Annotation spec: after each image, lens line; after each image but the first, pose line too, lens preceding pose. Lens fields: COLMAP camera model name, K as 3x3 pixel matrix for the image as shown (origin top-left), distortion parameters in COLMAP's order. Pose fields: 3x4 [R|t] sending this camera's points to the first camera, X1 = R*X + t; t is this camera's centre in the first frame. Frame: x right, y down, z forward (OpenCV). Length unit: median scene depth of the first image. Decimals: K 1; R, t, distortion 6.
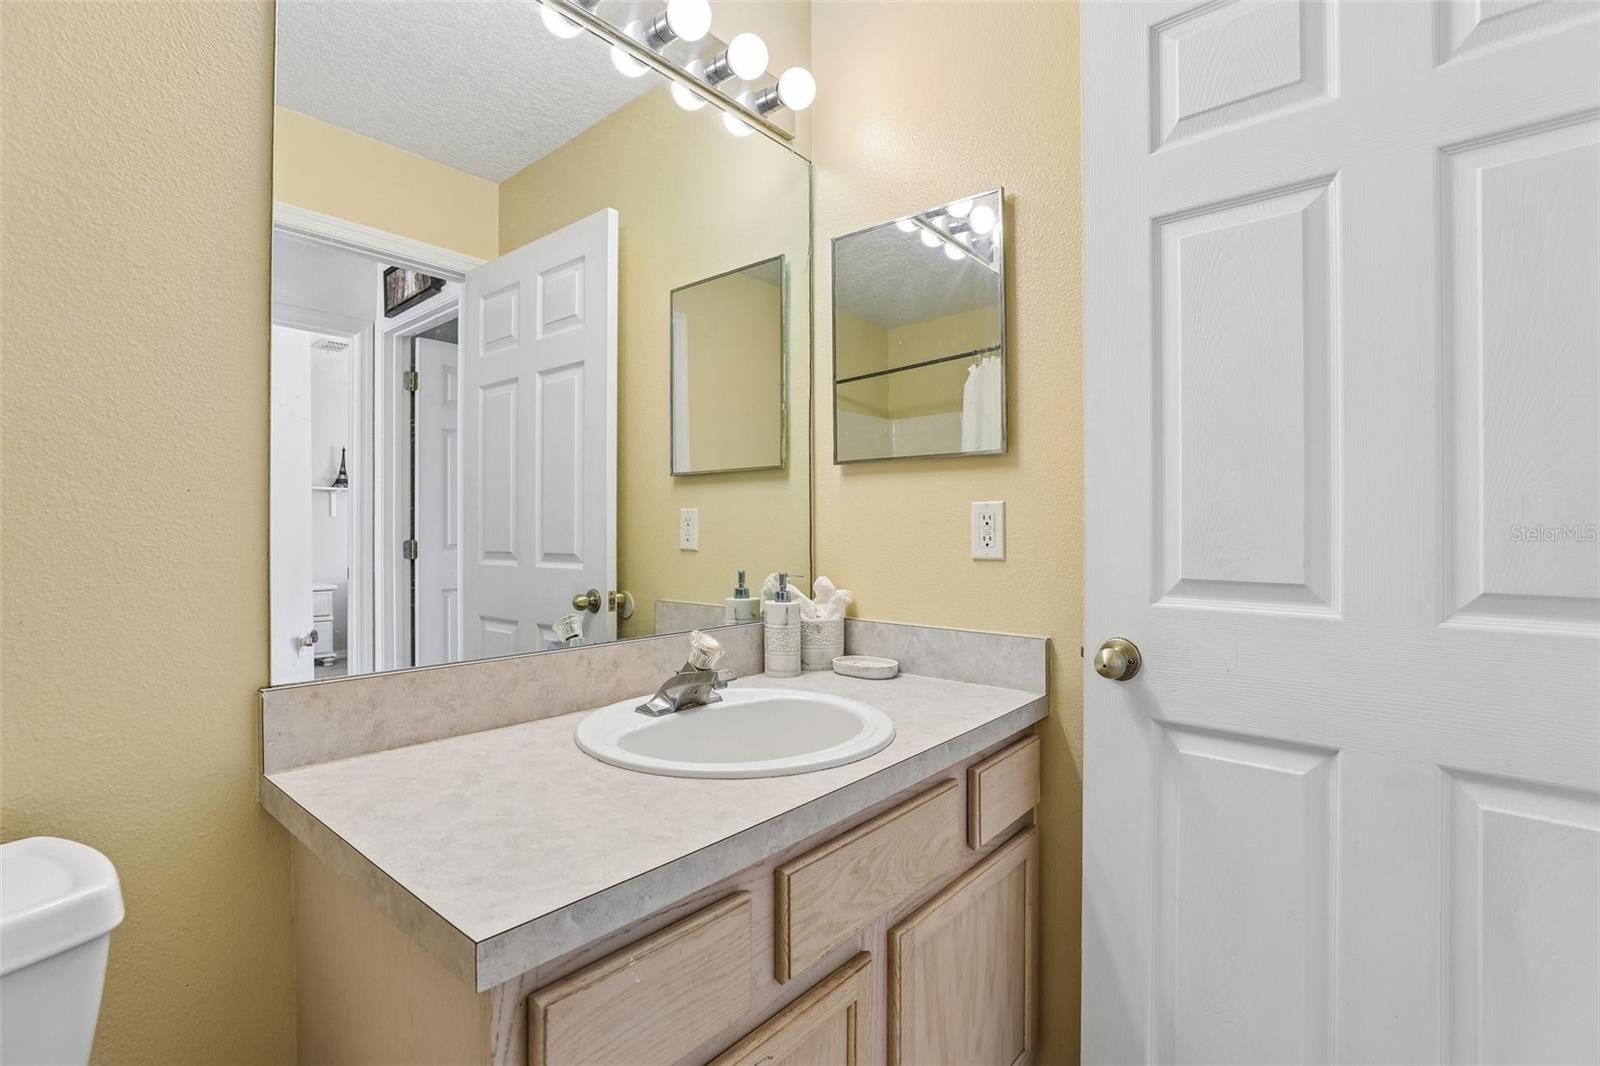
lens RADIAL K [[733.1, 0, 803.0], [0, 733.1, 528.8], [0, 0, 1]] dist [-0.045062, 0.012665]
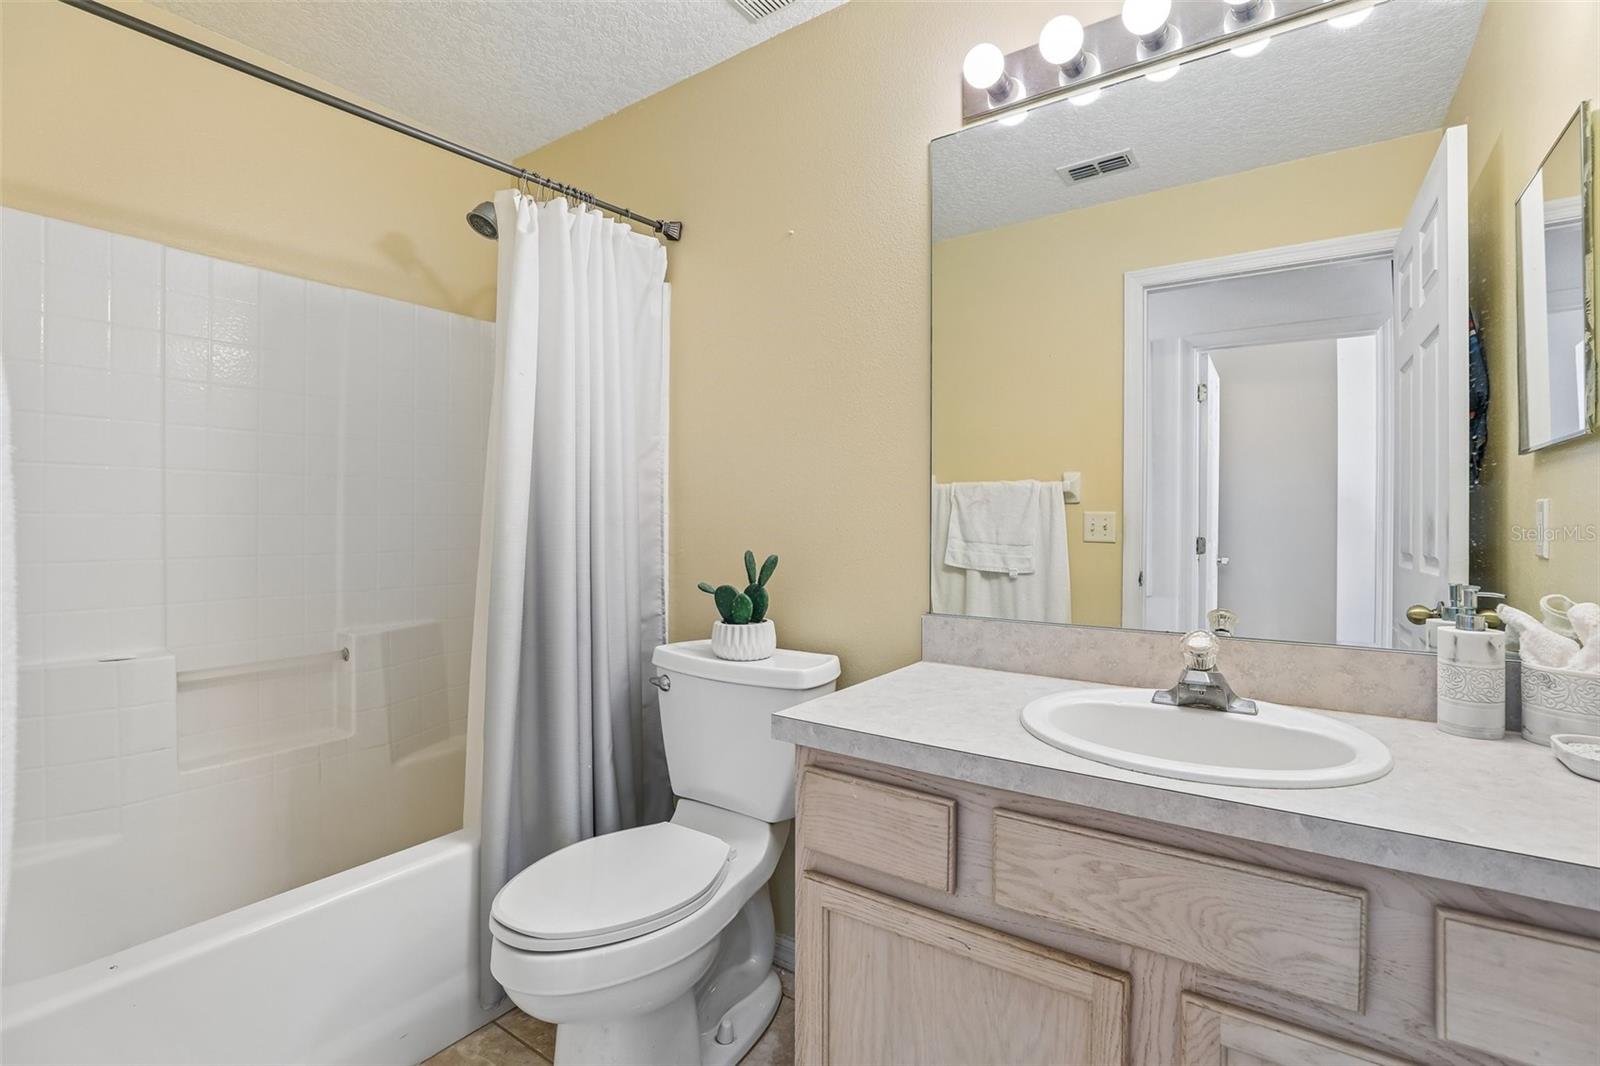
lens RADIAL K [[733.1, 0, 811.1], [0, 733.1, 522.8], [0, 0, 1]] dist [-0.045062, 0.012665]
pose [[0.113959, -0.000976, -0.993485, 0.934704], [-0.007819, 0.999968, -0.001880, 0.004489], [0.993455, 0.007982, 0.113947, 0.466550]]
